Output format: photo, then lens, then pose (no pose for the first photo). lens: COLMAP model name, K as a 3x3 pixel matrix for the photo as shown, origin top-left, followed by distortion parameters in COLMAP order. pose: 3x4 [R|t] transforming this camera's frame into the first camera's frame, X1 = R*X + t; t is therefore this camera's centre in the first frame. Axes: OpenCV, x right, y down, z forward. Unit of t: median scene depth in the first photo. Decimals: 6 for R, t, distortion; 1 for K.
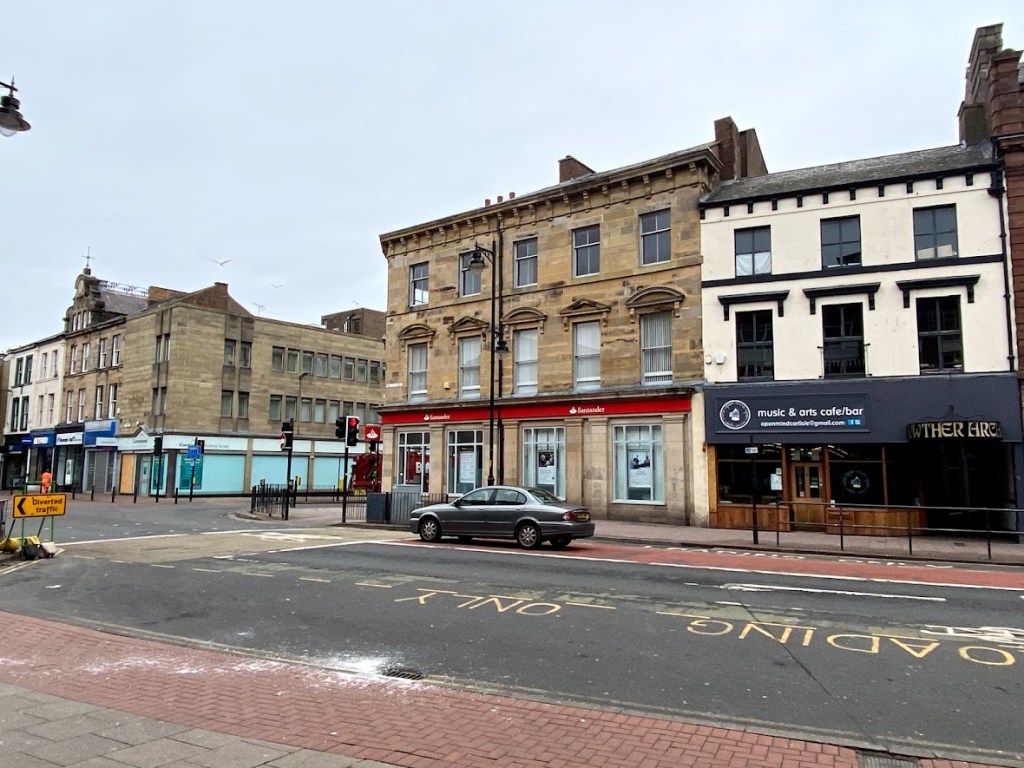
lens RADIAL K [[742.8, 0, 510.3], [0, 742.8, 379.5], [0, 0, 1]] dist [0.049907, -0.025130]
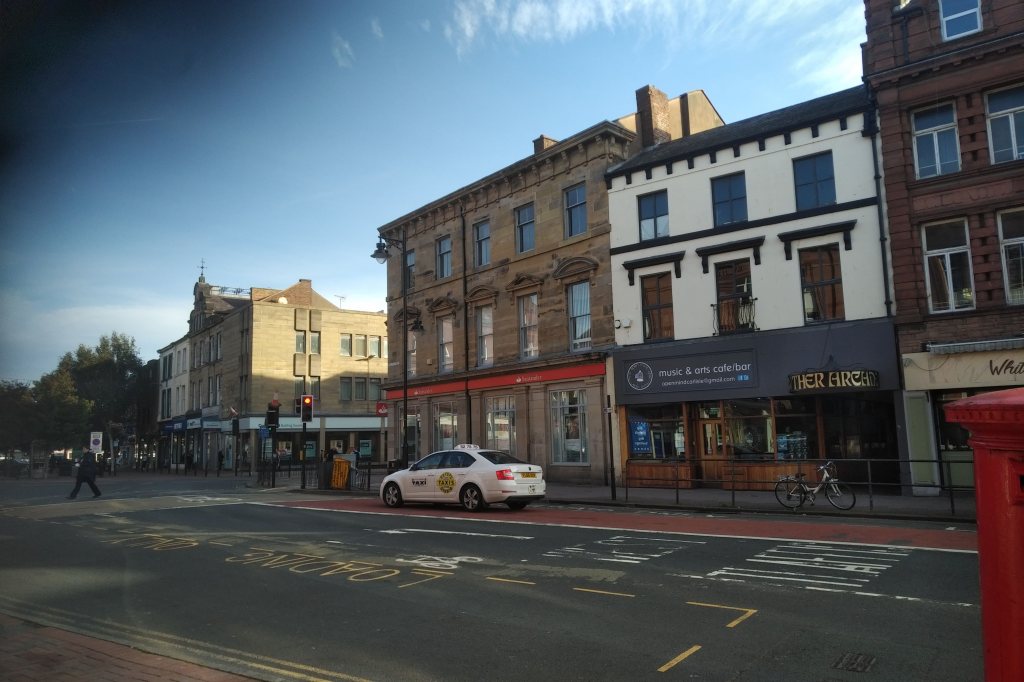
lens RADIAL K [[745.8, 0, 511.3], [0, 745.8, 344.6], [0, 0, 1]] dist [0.033206, 0.012868]
pose [[0.971482, -0.063271, -0.228515, 0.348102], [0.061681, 0.997996, -0.014097, 0.007145], [0.228949, -0.000400, 0.973438, -0.039999]]
